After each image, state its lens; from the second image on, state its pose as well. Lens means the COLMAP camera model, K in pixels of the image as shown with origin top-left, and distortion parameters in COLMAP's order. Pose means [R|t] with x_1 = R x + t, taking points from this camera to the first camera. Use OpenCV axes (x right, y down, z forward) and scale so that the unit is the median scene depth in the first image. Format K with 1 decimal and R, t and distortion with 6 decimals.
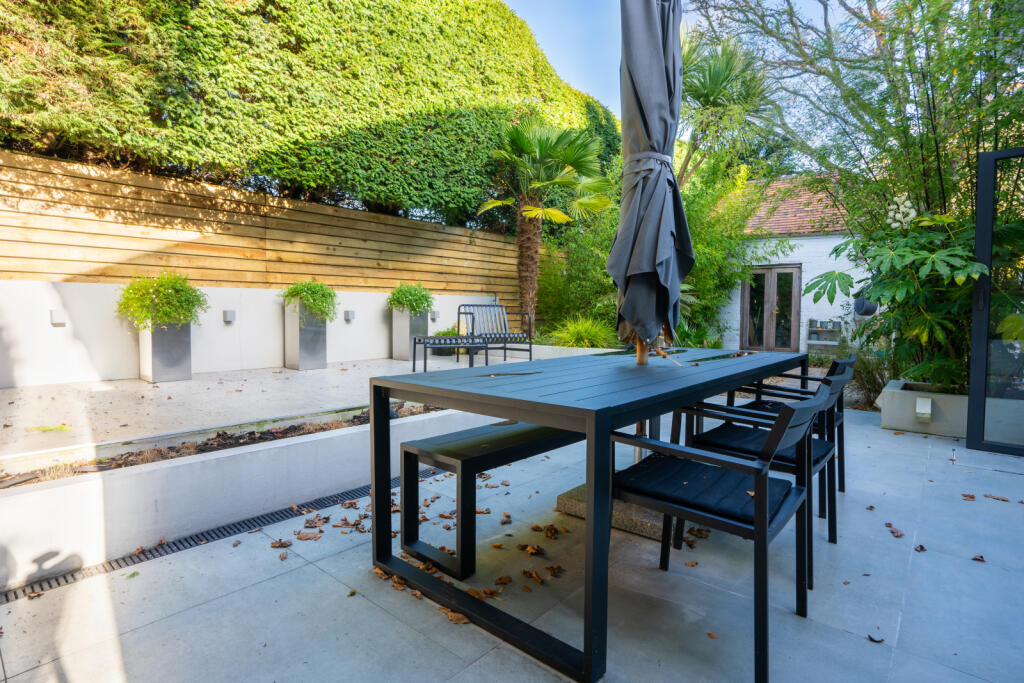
lens RADIAL K [[535.9, 0, 512.0], [0, 535.9, 341.5], [0, 0, 1]] dist [-0.001618, -0.000222]
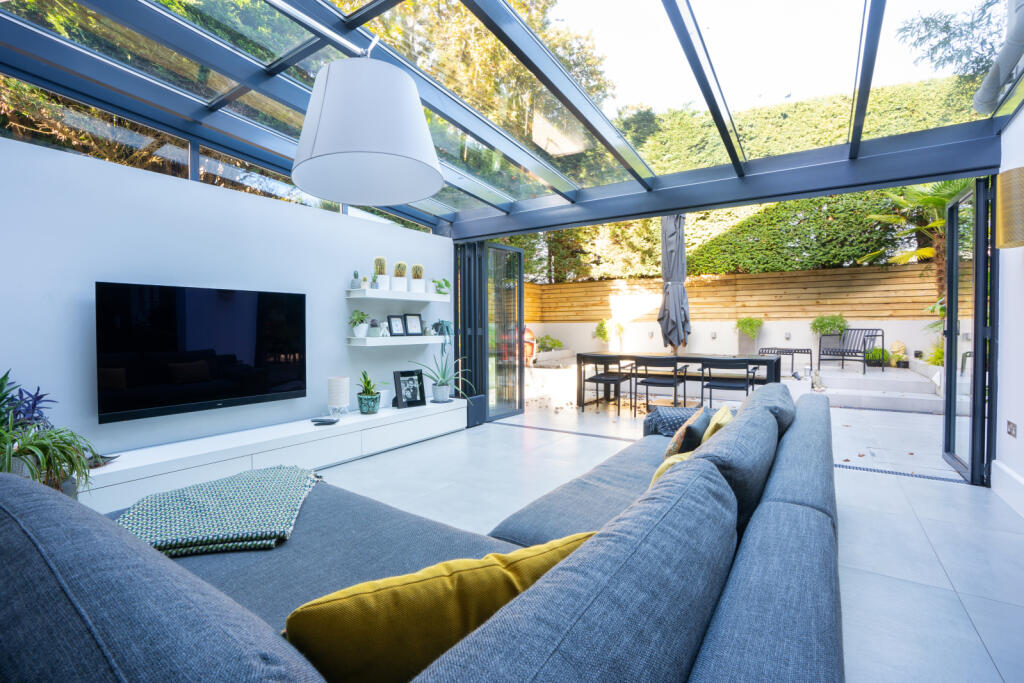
lens RADIAL K [[463.7, 0, 511.1], [0, 463.7, 332.0], [0, 0, 1]] dist [-0.078763, 0.032026]
pose [[0.146920, 0.003199, -0.989143, 0.955077], [-0.055981, 0.998419, -0.005086, -0.004490], [0.987563, 0.056121, 0.146867, -0.048681]]
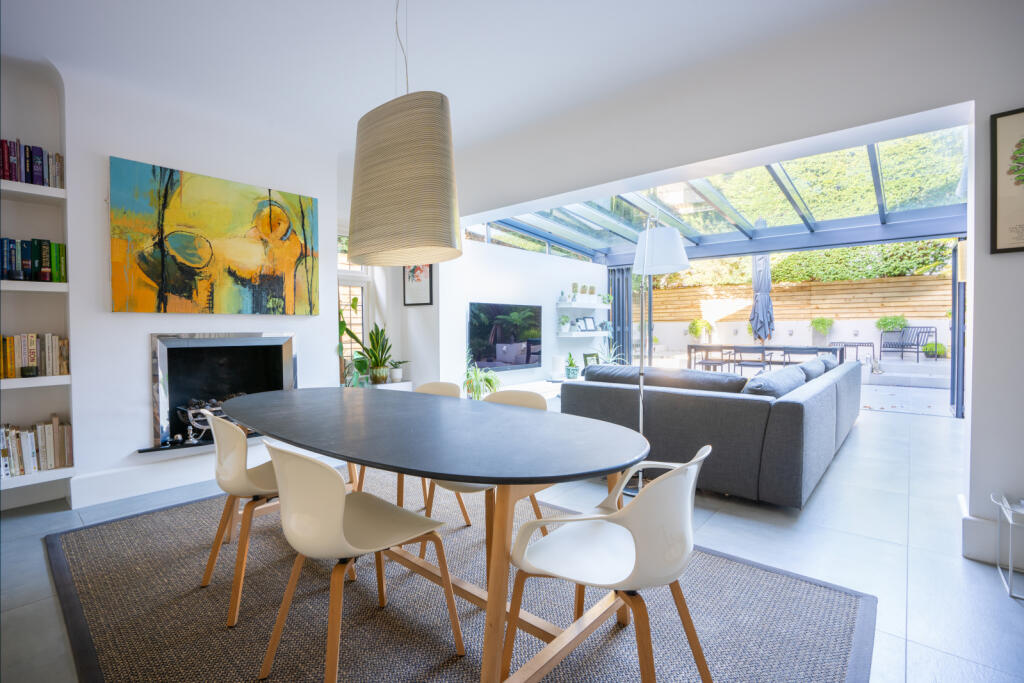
lens RADIAL K [[463.7, 0, 511.1], [0, 463.7, 332.0], [0, 0, 1]] dist [-0.078763, 0.032026]
pose [[0.015374, 0.004437, -0.999872, 1.348473], [-0.055577, 0.998448, 0.003576, 0.015452], [0.998336, 0.055515, 0.015597, -0.310278]]
